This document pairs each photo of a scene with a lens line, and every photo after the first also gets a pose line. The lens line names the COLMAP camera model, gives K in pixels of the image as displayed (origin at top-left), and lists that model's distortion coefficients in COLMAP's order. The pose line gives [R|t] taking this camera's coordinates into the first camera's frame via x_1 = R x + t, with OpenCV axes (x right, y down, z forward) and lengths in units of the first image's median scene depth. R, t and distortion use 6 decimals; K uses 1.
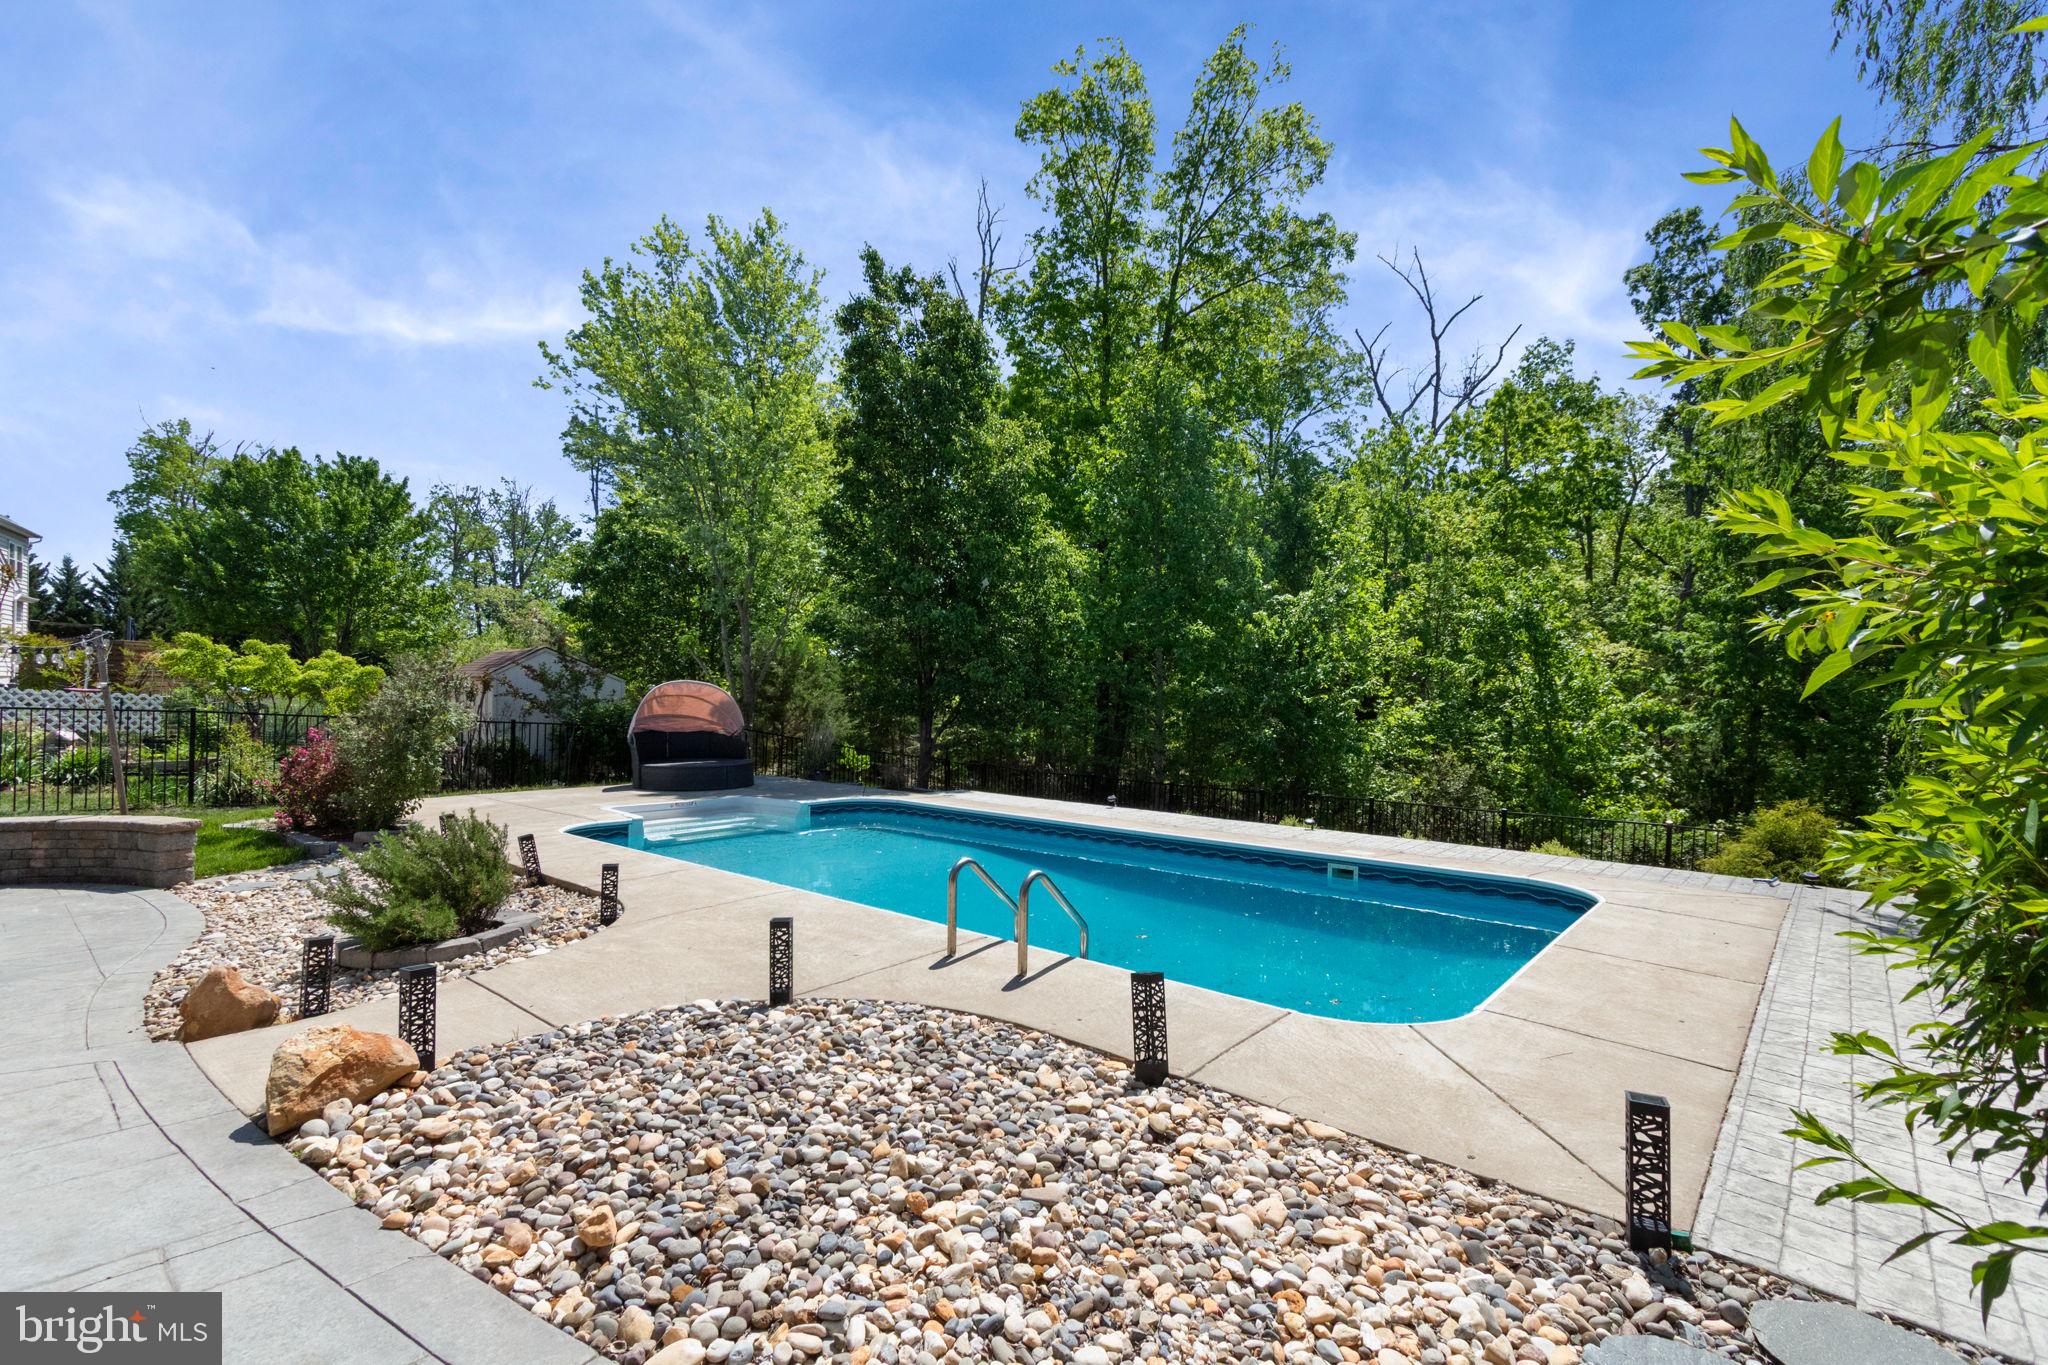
lens RADIAL K [[942.0, 0, 1025.0], [0, 942.0, 687.3], [0, 0, 1]] dist [0.004979, -0.000813]
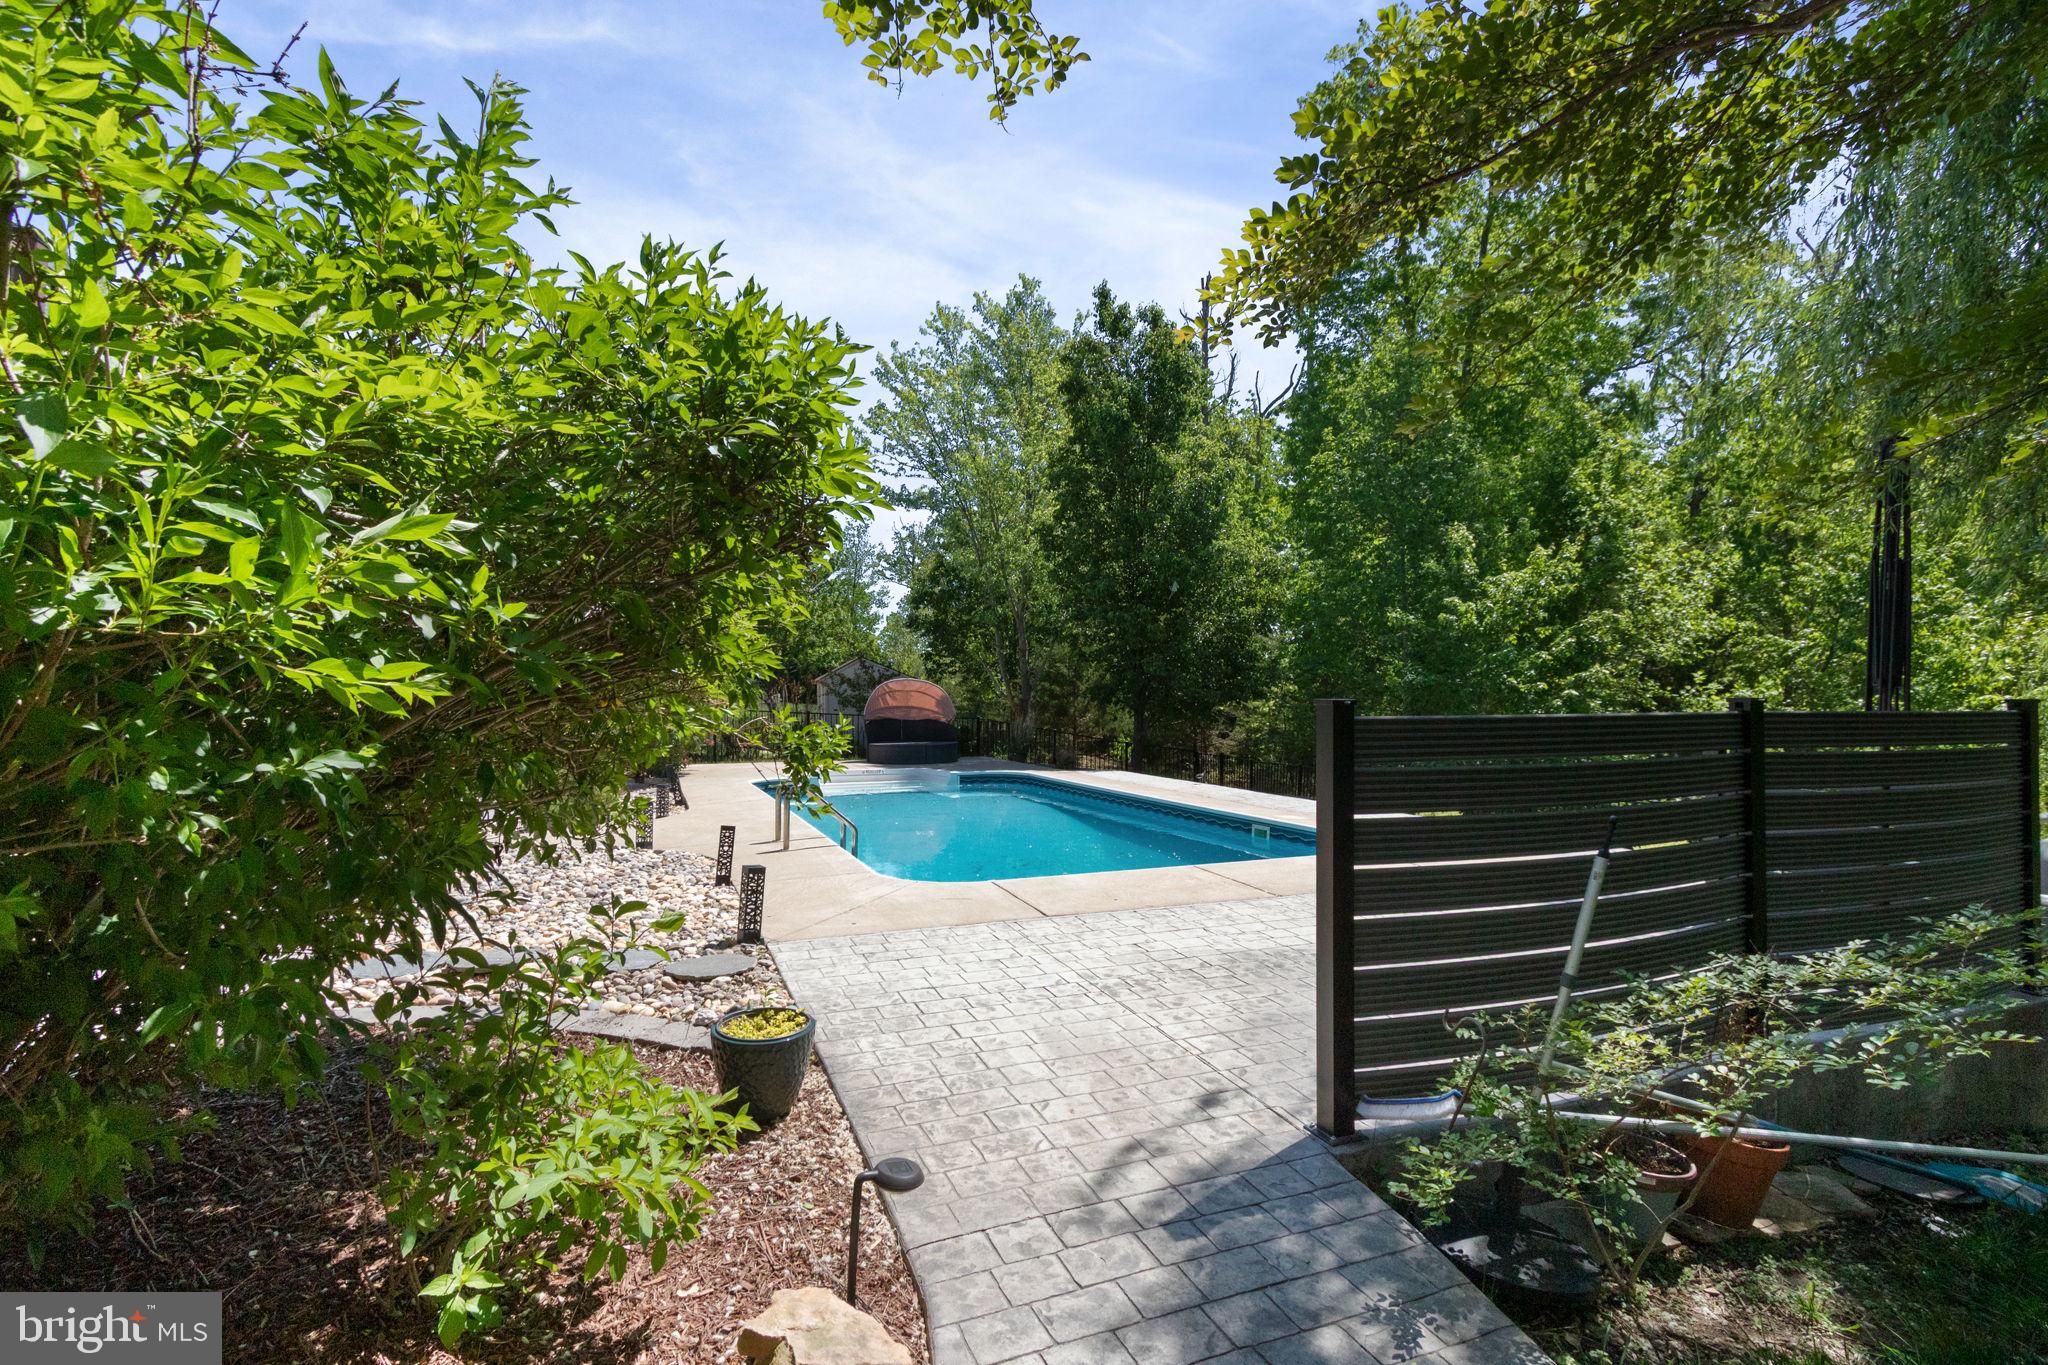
lens RADIAL K [[942.0, 0, 1024.4], [0, 942.0, 698.6], [0, 0, 1]] dist [0.004979, -0.000813]
pose [[0.893891, -0.013367, -0.448085, 0.186709], [0.016149, 0.999867, 0.002388, 0.010583], [0.447993, -0.009371, 0.893988, -0.032916]]
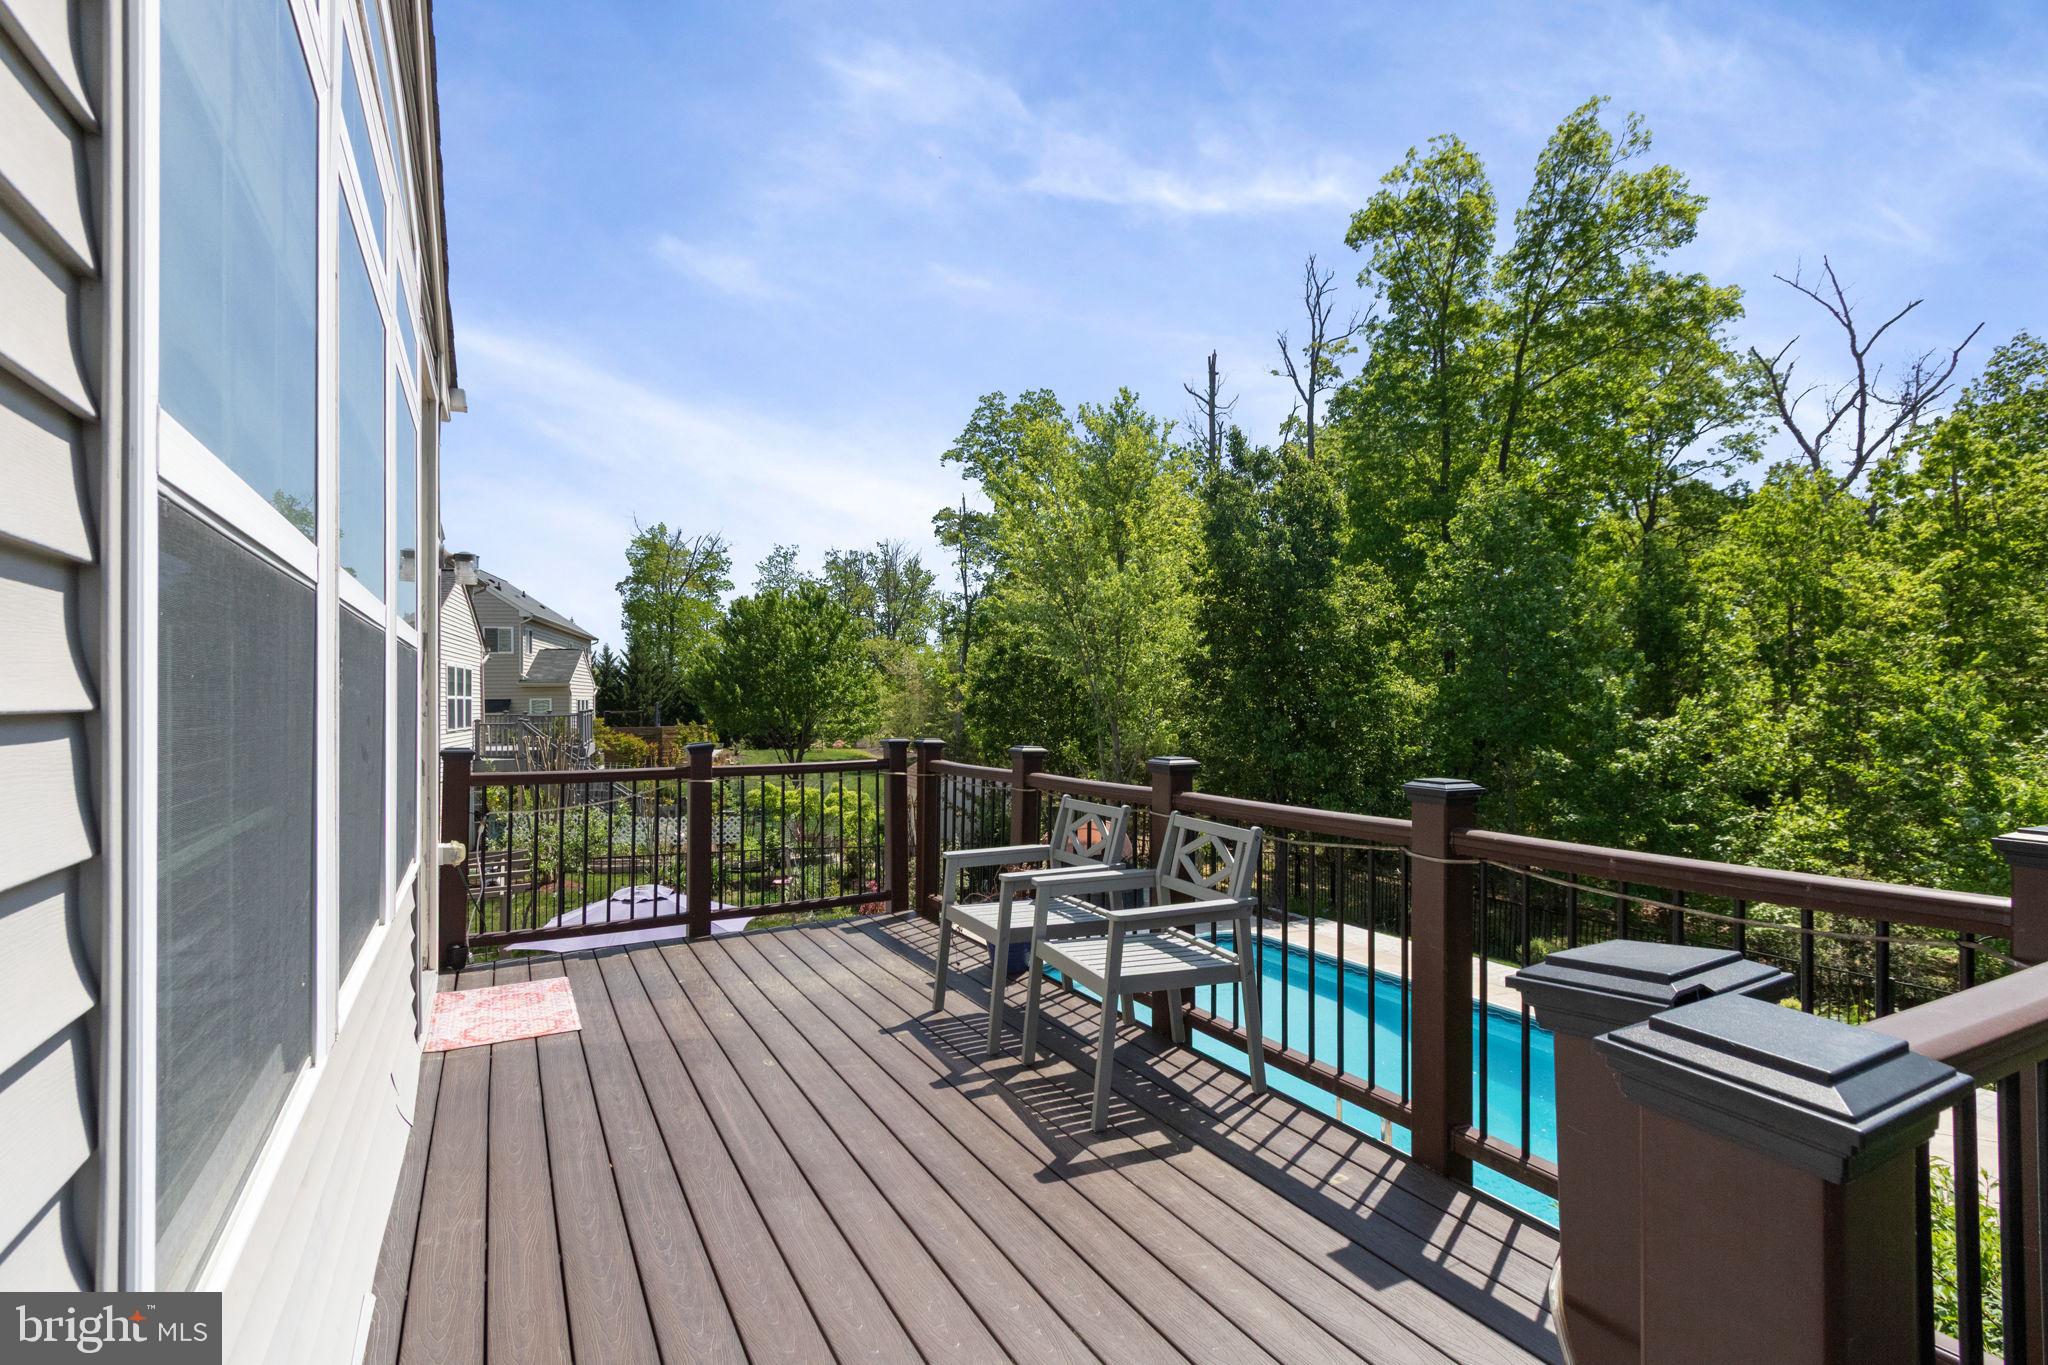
lens RADIAL K [[942.0, 0, 1016.6], [0, 942.0, 689.4], [0, 0, 1]] dist [0.004979, -0.000813]
pose [[0.939520, -0.024839, -0.341593, -0.009345], [0.021951, 0.999683, -0.012317, -0.092145], [0.341791, 0.004074, 0.939767, -0.124151]]
